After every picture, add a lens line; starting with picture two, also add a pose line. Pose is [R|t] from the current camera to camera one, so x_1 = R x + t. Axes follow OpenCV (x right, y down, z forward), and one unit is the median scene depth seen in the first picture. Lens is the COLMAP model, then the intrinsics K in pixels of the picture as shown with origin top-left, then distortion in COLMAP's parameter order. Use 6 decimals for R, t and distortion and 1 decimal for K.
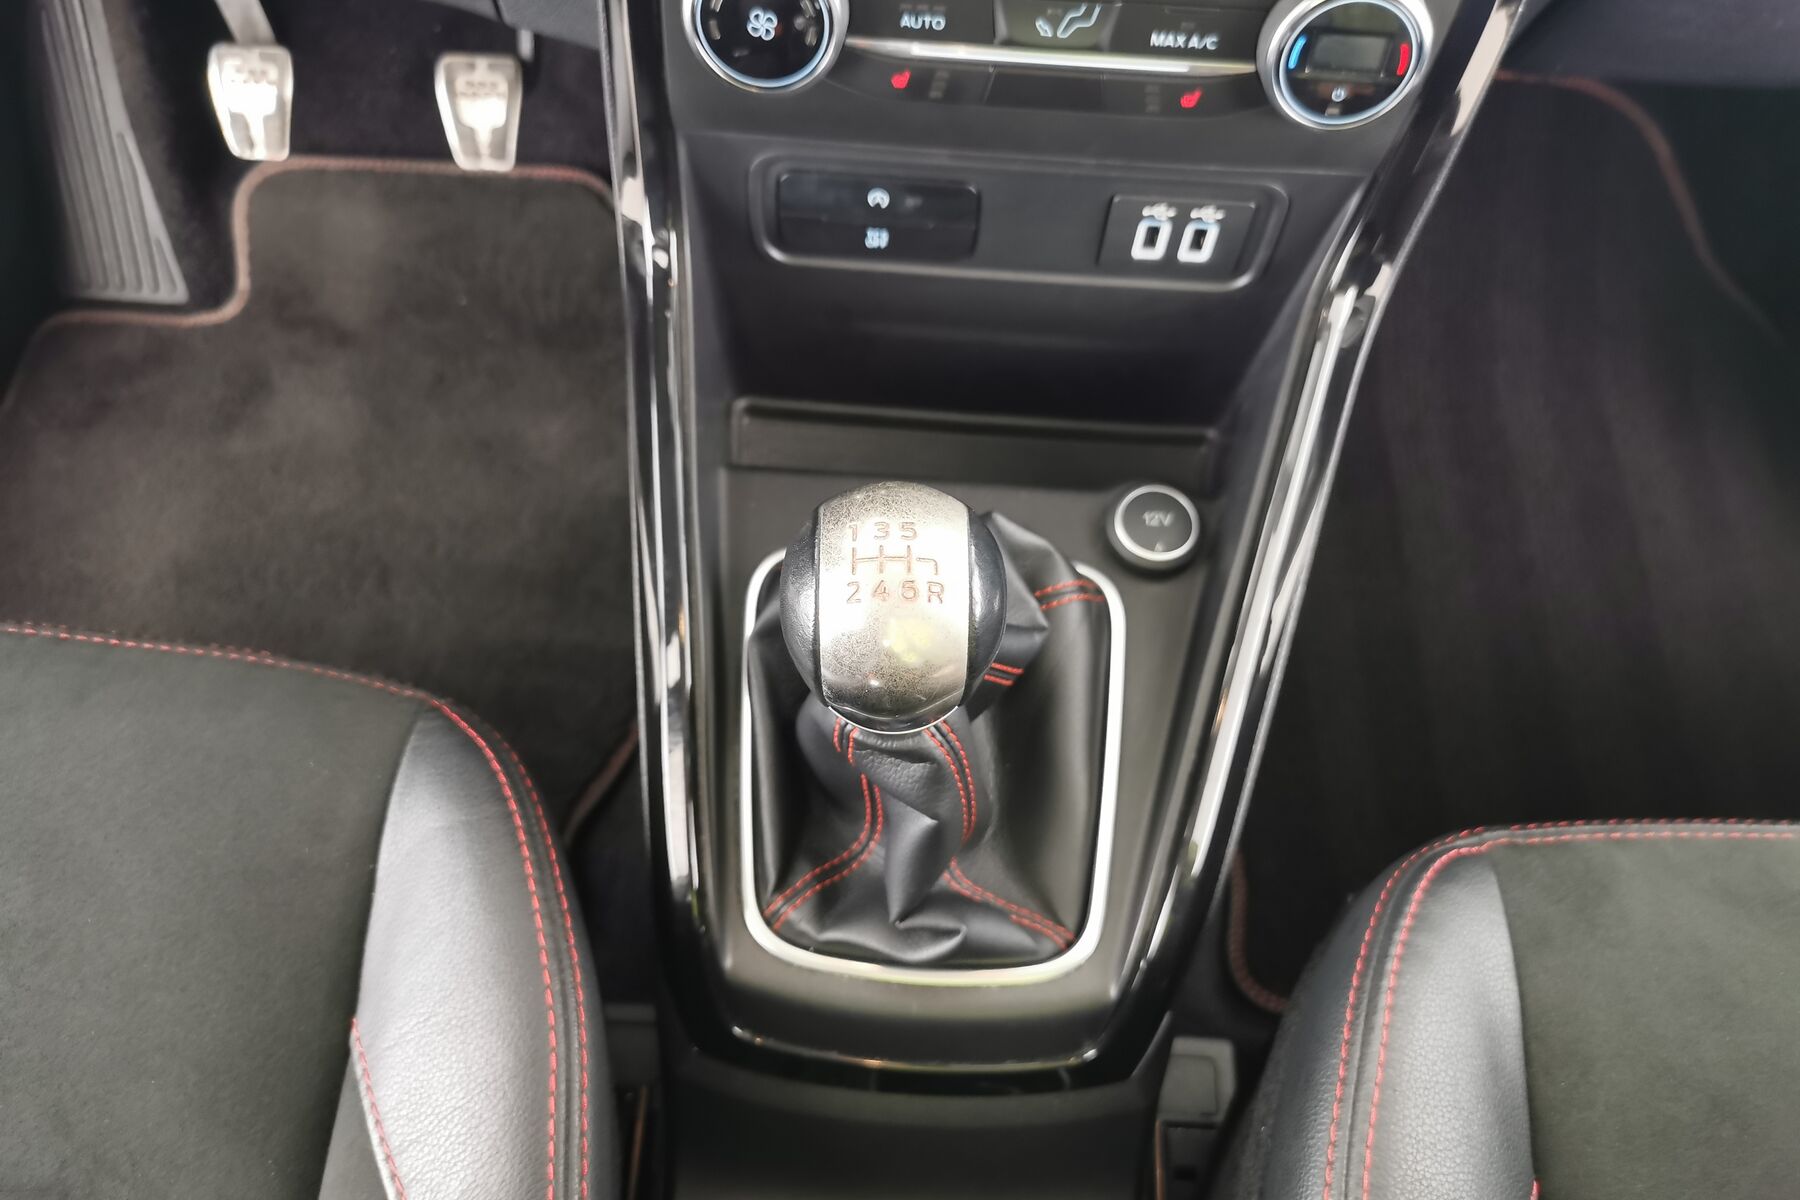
lens RADIAL K [[1408.2, 0, 891.1], [0, 1408.2, 598.6], [0, 0, 1]] dist [0.015368, -0.019728]
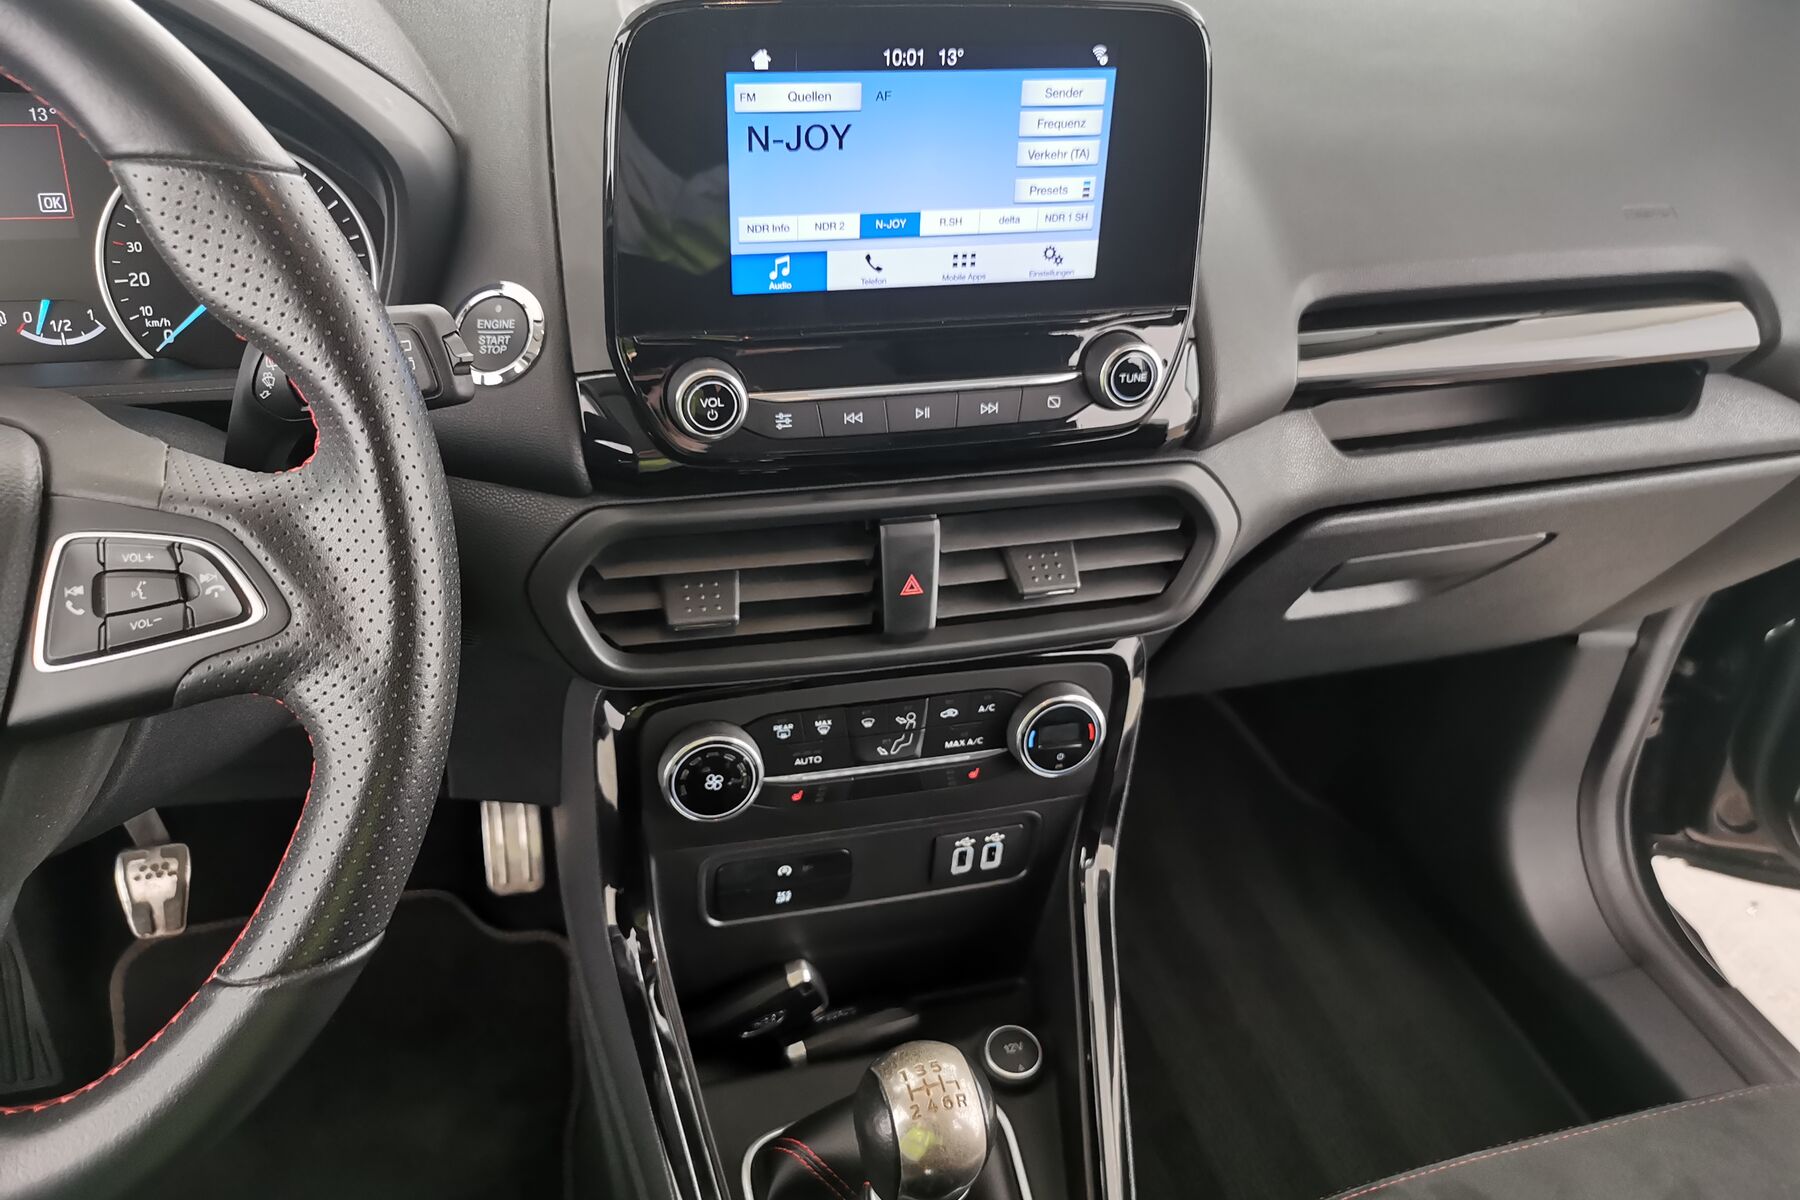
lens RADIAL K [[1408.2, 0, 891.1], [0, 1408.2, 598.6], [0, 0, 1]] dist [0.015368, -0.019728]
pose [[0.951267, -0.151234, 0.268737, -0.264163], [0.248300, 0.892438, -0.376699, 0.047866], [-0.182861, 0.425068, 0.886498, -0.467233]]
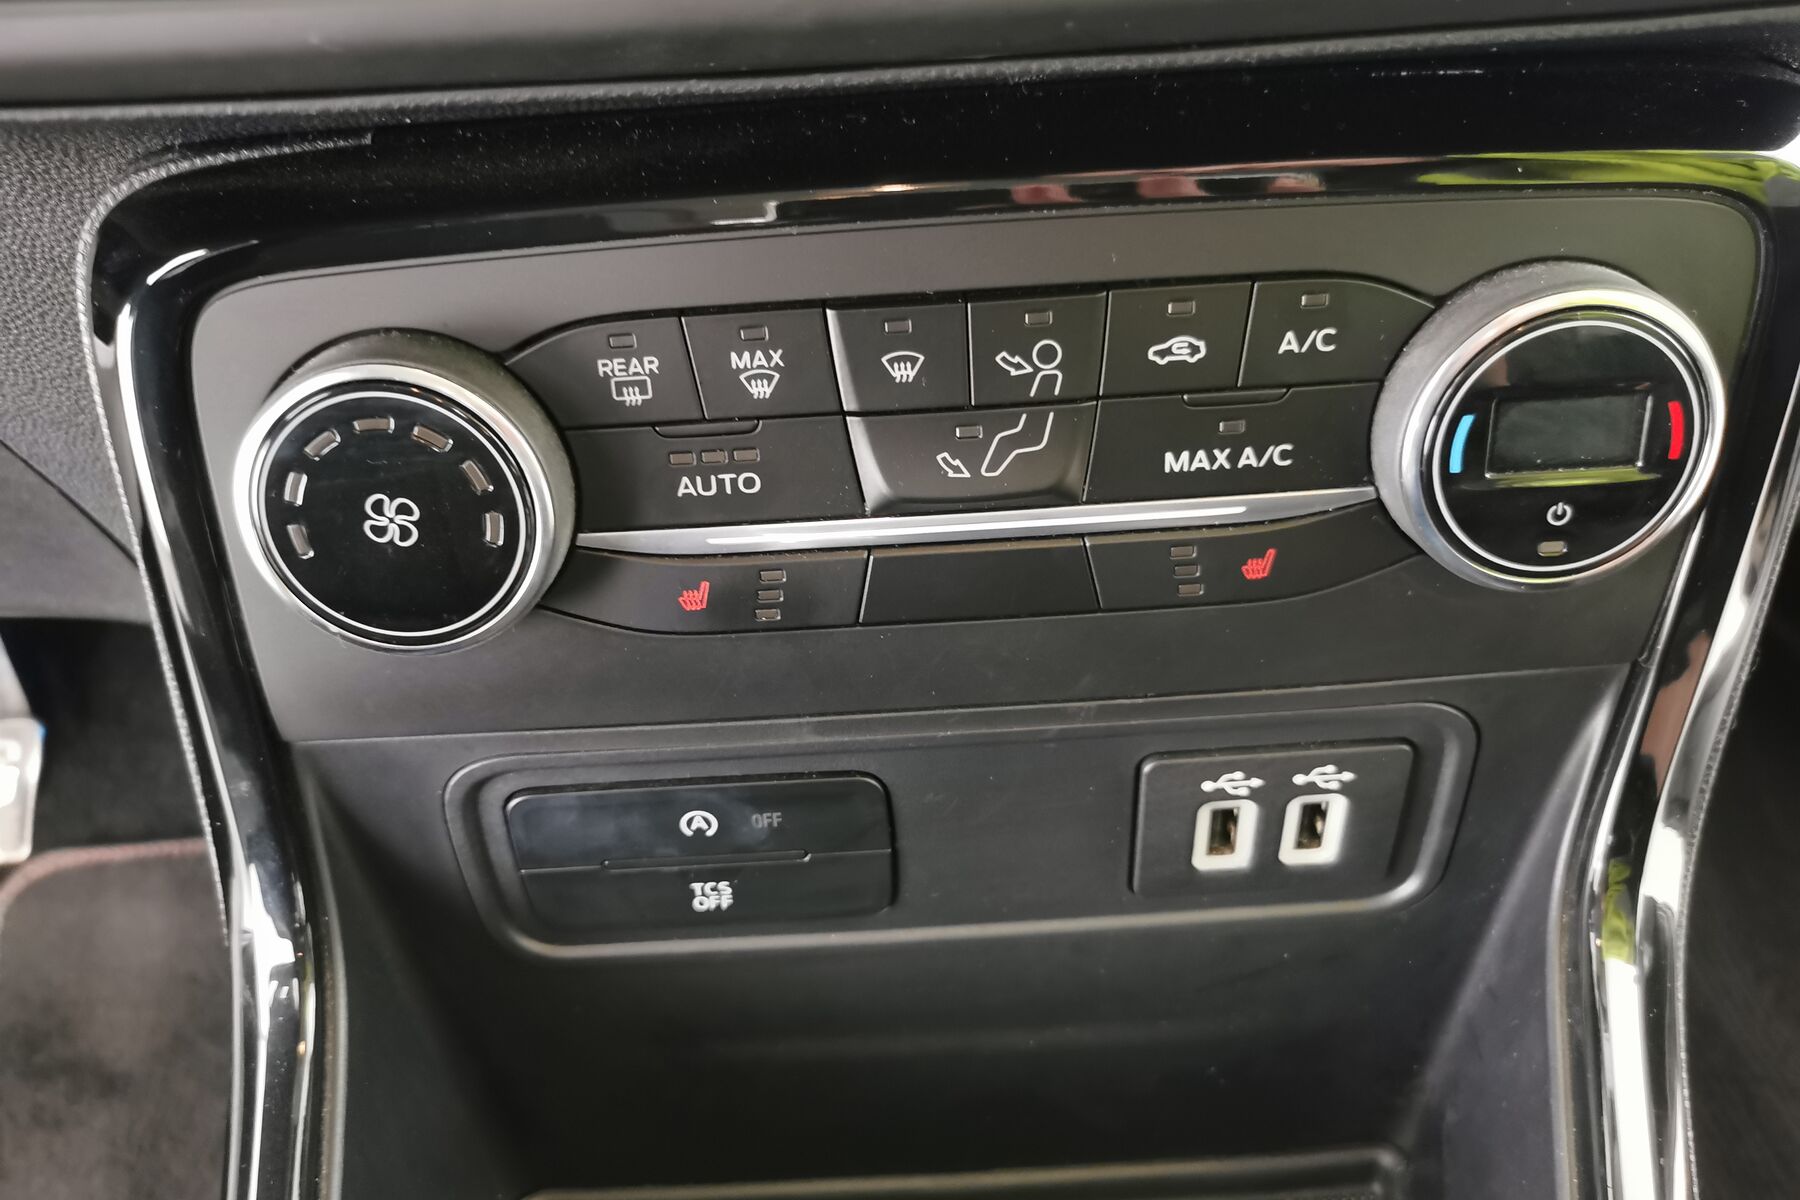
lens RADIAL K [[1408.2, 0, 891.1], [0, 1408.2, 598.6], [0, 0, 1]] dist [0.015368, -0.019728]
pose [[0.992852, -0.117692, 0.019845, 0.063568], [0.115502, 0.905551, -0.408211, -0.140352], [0.030073, 0.407585, 0.912672, 0.500769]]
